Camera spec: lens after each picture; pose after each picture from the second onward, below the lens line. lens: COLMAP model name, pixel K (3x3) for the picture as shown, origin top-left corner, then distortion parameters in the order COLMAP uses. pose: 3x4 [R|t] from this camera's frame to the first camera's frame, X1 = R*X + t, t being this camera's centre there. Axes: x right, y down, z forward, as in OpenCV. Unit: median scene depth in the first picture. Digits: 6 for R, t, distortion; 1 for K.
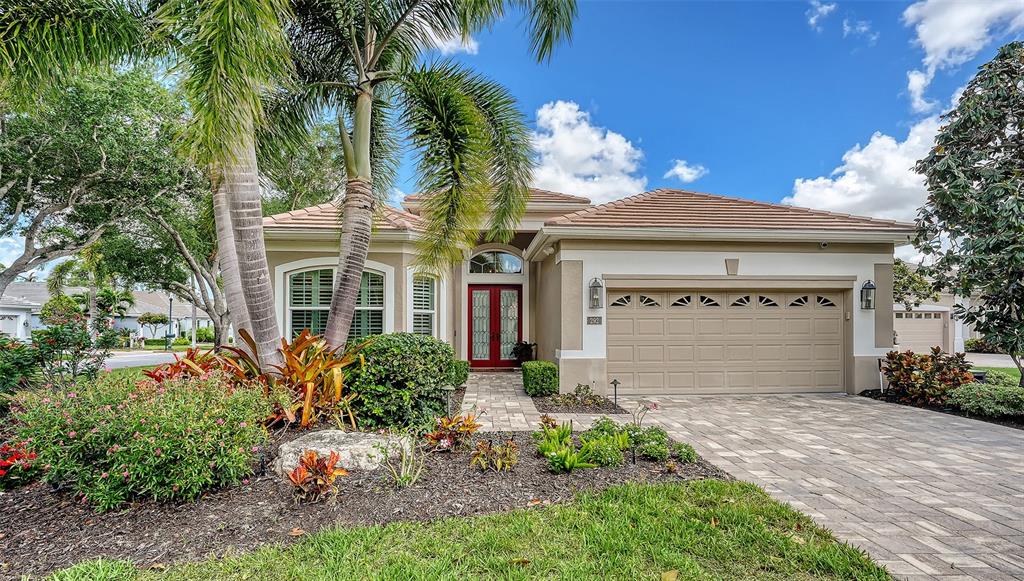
lens RADIAL K [[452.4, 0, 513.0], [0, 452.4, 315.1], [0, 0, 1]] dist [0.019647, 0.000267]
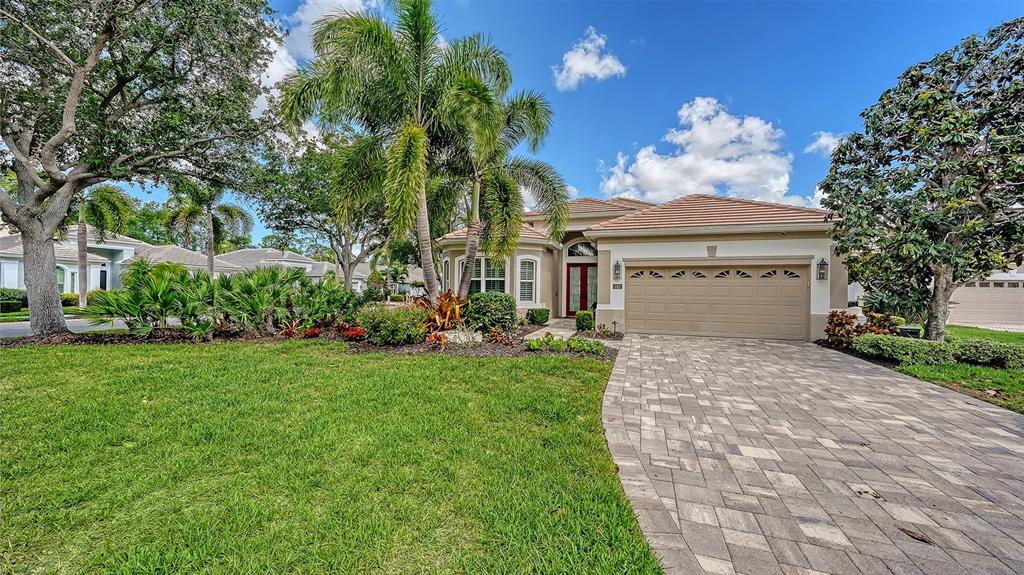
lens RADIAL K [[397.4, 0, 530.9], [0, 397.4, 285.5], [0, 0, 1]] dist [0.058669, -0.000043]
pose [[0.916274, 0.006174, -0.400505, 0.398953], [-0.003269, 0.999963, 0.007936, -0.002234], [0.400539, -0.005962, 0.916260, -0.375792]]
